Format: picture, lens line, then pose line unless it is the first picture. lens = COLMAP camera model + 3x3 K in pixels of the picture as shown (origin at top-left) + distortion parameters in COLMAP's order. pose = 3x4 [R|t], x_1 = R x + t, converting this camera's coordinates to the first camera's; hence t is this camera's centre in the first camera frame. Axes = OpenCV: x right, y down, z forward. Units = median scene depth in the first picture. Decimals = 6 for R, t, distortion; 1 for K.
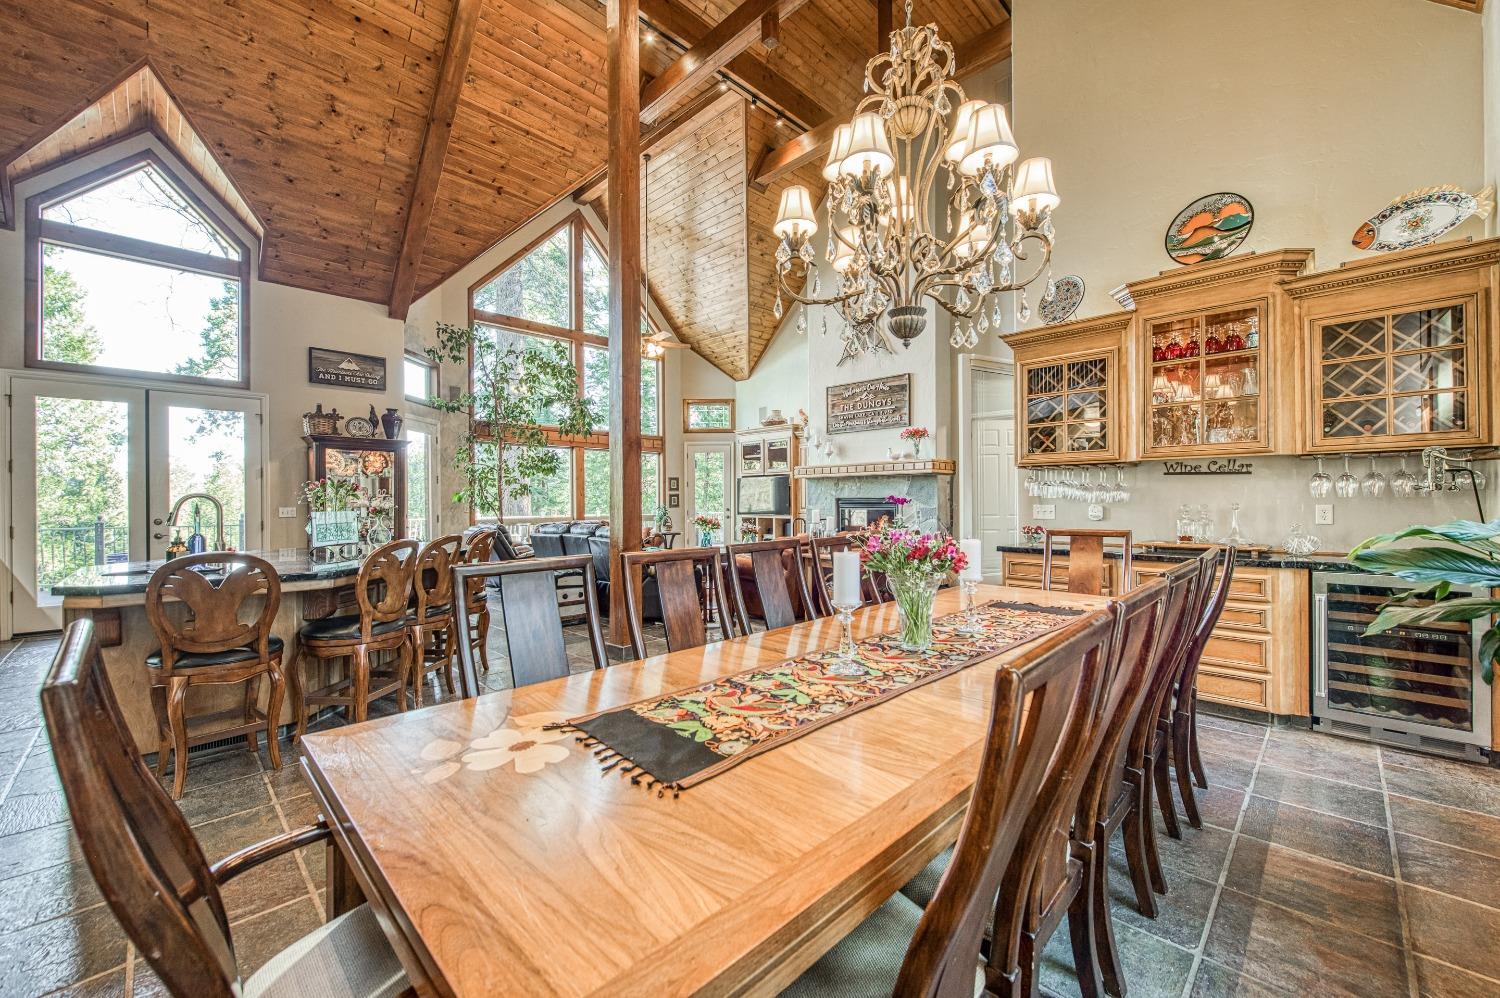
lens RADIAL K [[604.8, 0, 792.1], [0, 604.8, 502.8], [0, 0, 1]] dist [-0.002754, -0.001921]
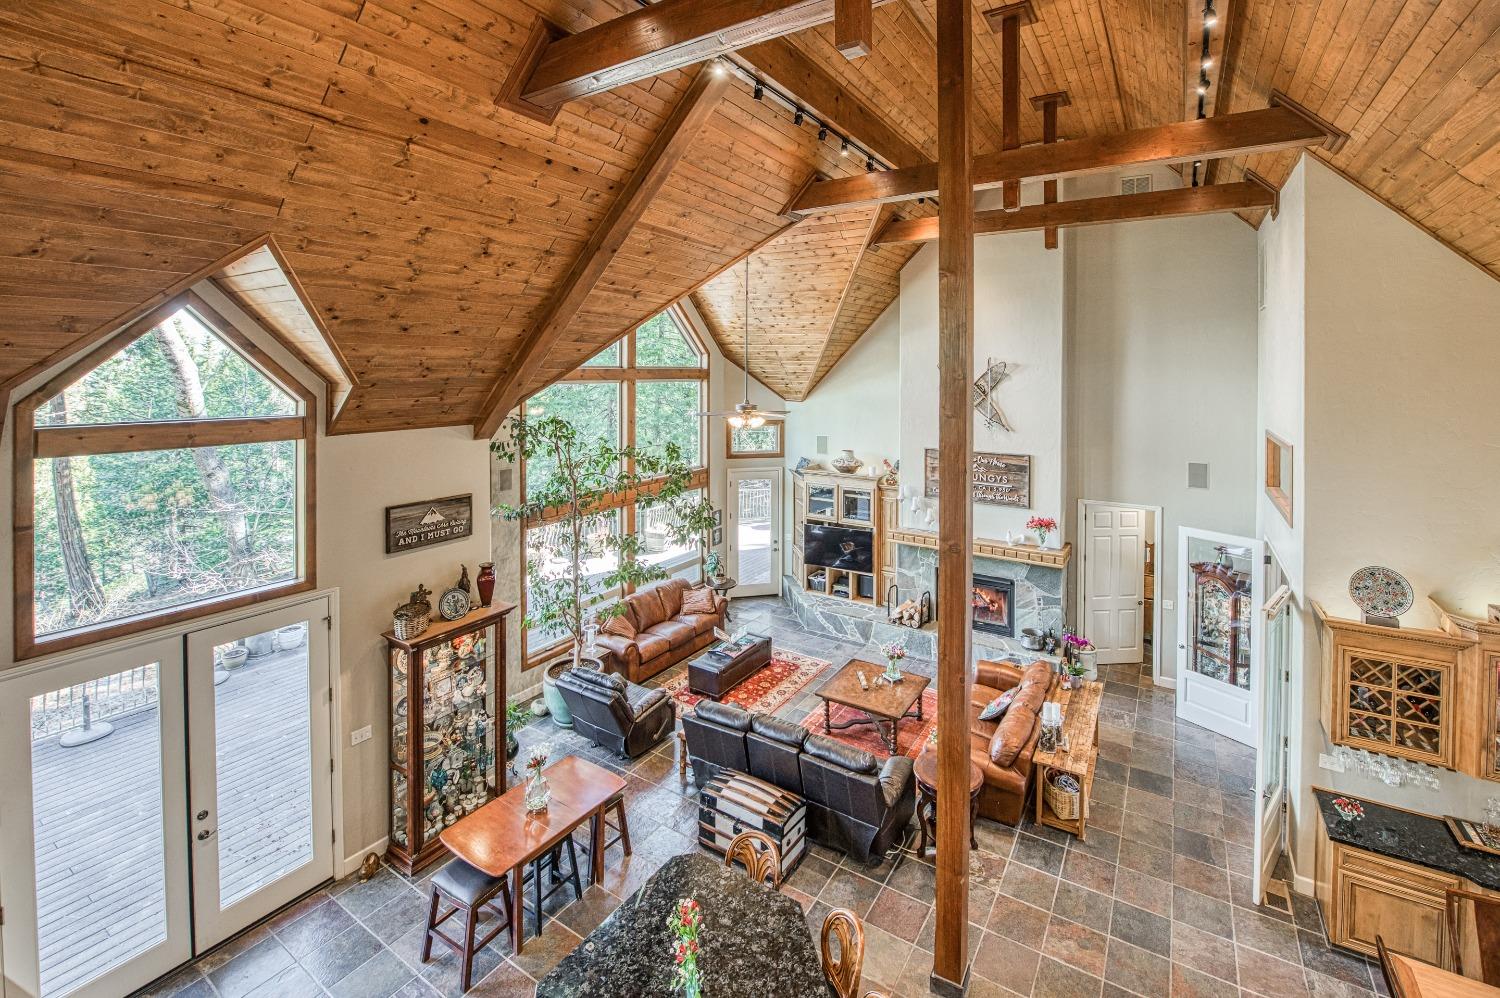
lens RADIAL K [[633.5, 0, 824.2], [0, 633.5, 363.4], [0, 0, 1]] dist [-0.015760, -0.001140]
pose [[0.969762, 0.005507, 0.243990, -0.502371], [-0.005387, 0.999985, -0.001160, -0.477422], [-0.243993, -0.000190, 0.969777, 0.115953]]
